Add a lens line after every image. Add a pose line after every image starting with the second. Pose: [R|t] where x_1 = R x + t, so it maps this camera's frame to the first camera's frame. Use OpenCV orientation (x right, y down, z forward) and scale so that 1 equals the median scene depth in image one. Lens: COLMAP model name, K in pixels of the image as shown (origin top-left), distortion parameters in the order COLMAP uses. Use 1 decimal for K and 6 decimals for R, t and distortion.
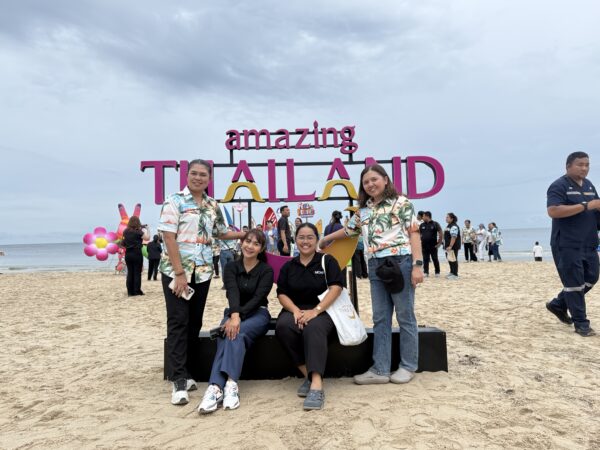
lens RADIAL K [[472.7, 0, 300.0], [0, 472.7, 225.0], [0, 0, 1]] dist [-0.004364, -0.002488]
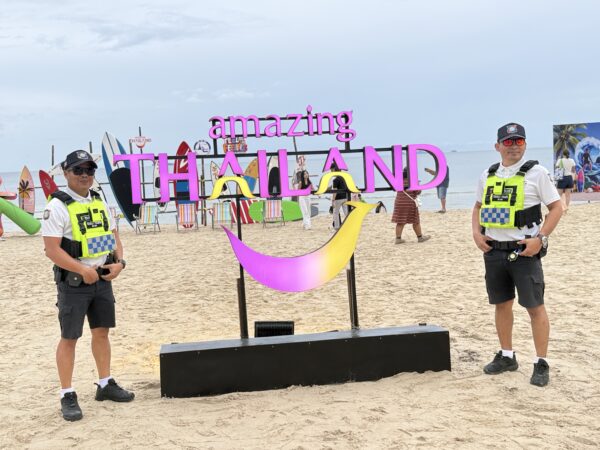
lens RADIAL K [[659.1, 0, 300.0], [0, 659.1, 225.0], [0, 0, 1]] dist [0.008857, 0.009742]
pose [[0.990861, -0.027674, 0.132018, -0.154880], [0.013002, 0.993765, 0.110732, -0.133012], [-0.134260, -0.108003, 0.985043, -0.253453]]
